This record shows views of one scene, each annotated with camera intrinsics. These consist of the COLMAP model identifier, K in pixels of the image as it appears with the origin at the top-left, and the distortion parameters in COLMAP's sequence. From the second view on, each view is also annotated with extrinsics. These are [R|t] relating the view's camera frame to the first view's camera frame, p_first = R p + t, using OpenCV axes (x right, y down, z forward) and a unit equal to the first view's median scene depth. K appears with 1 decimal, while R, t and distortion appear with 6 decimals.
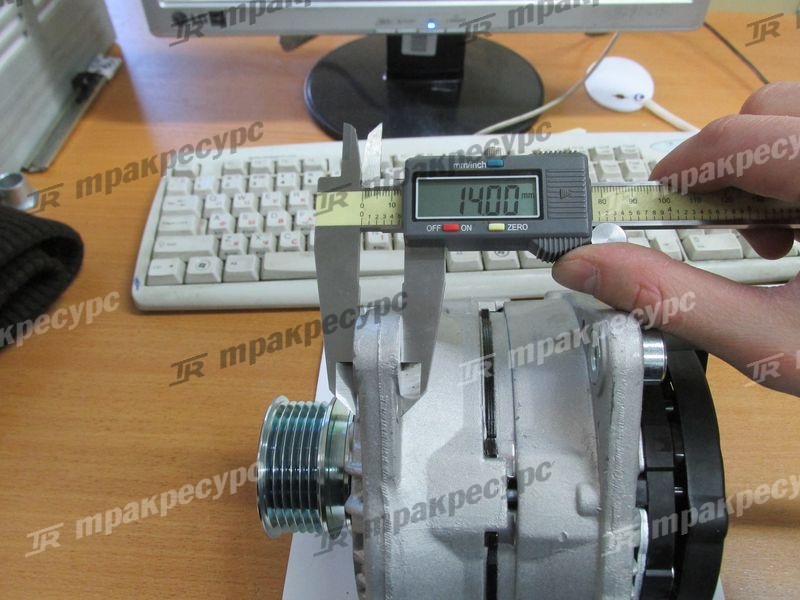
lens RADIAL K [[655.7, 0, 400.1], [0, 655.7, 301.6], [0, 0, 1]] dist [-0.019463, 0.009775]
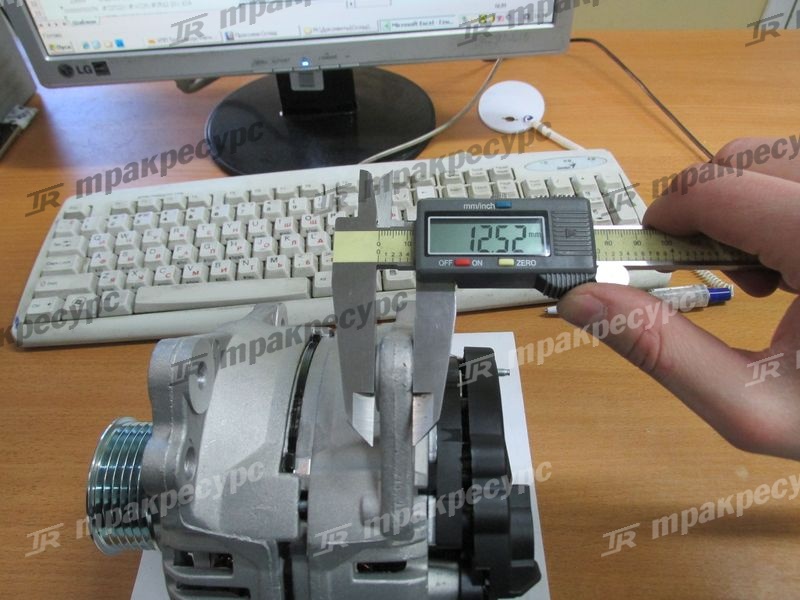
lens RADIAL K [[655.7, 0, 404.8], [0, 655.7, 302.4], [0, 0, 1]] dist [-0.019463, 0.009775]
pose [[0.998681, -0.045983, -0.022823, 0.210514], [0.045205, 0.998415, -0.033520, 0.003685], [0.024328, 0.032445, 0.999177, -0.033560]]
